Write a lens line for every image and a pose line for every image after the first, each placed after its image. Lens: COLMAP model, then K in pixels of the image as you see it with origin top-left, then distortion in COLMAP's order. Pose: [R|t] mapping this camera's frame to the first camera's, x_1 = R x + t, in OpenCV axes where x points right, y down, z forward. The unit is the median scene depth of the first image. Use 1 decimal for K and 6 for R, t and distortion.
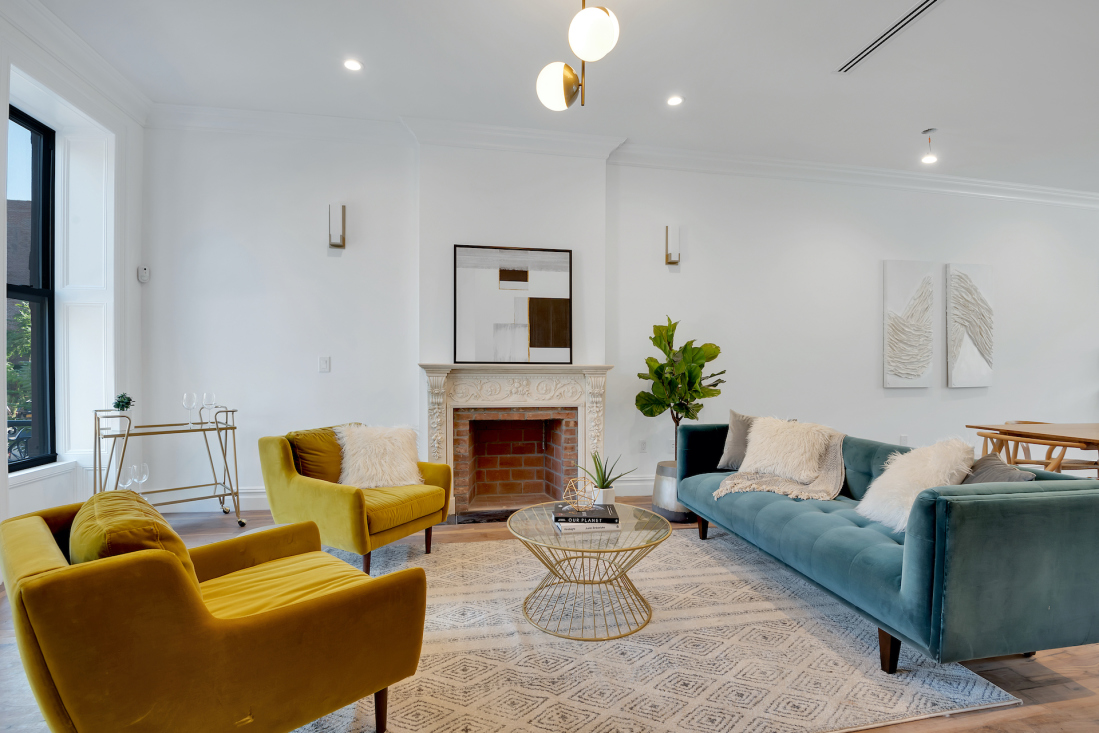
lens RADIAL K [[518.5, 0, 551.5], [0, 518.5, 370.7], [0, 0, 1]] dist [-0.009139, -0.001229]
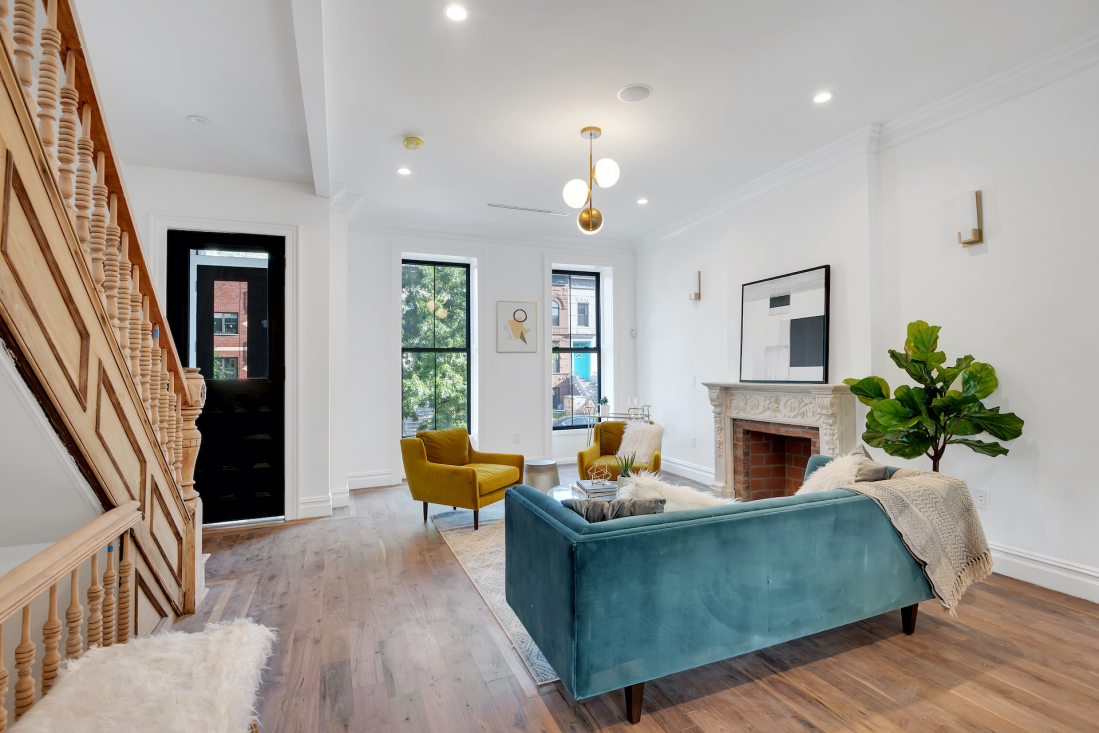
lens RADIAL K [[518.5, 0, 551.5], [0, 518.5, 370.7], [0, 0, 1]] dist [-0.009139, -0.001229]
pose [[0.188920, -0.014207, -0.981890, 0.908659], [0.004027, 0.999898, -0.013693, -0.025163], [0.981984, -0.001367, 0.188958, 0.325413]]
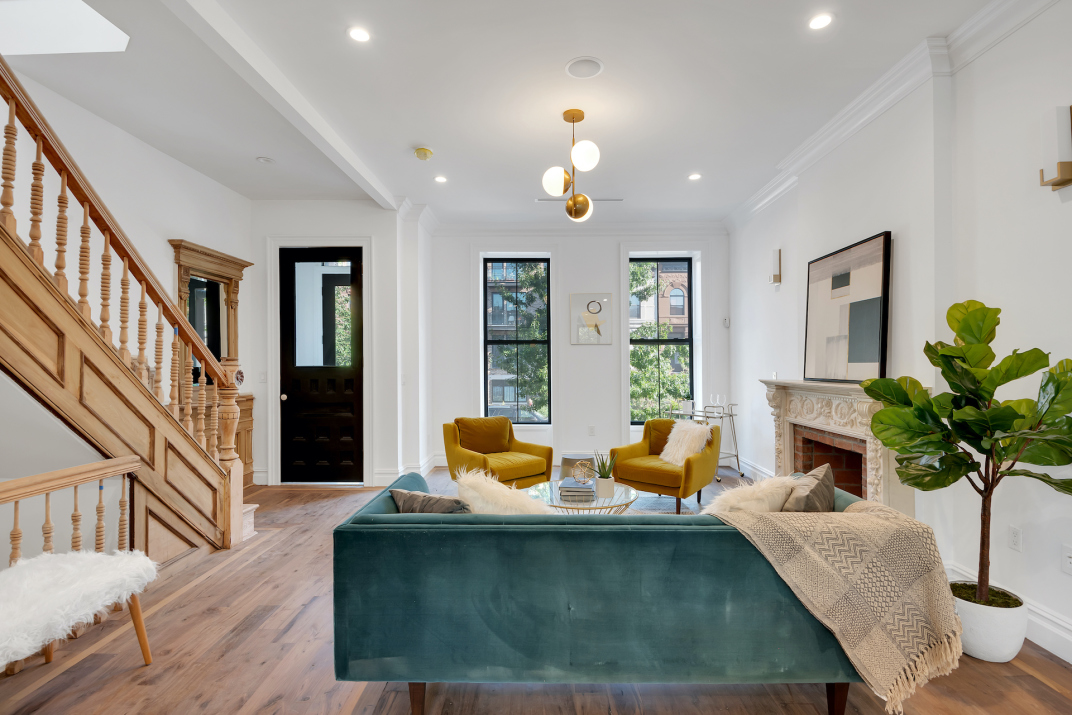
lens RADIAL K [[509.6, 0, 536.6], [0, 509.6, 364.0], [0, 0, 1]] dist [0.002068, -0.010909]
pose [[-0.208987, -0.009684, -0.977871, 0.883202], [-0.013742, 0.999881, -0.006965, -0.030114], [0.977822, 0.011982, -0.209095, 0.682256]]
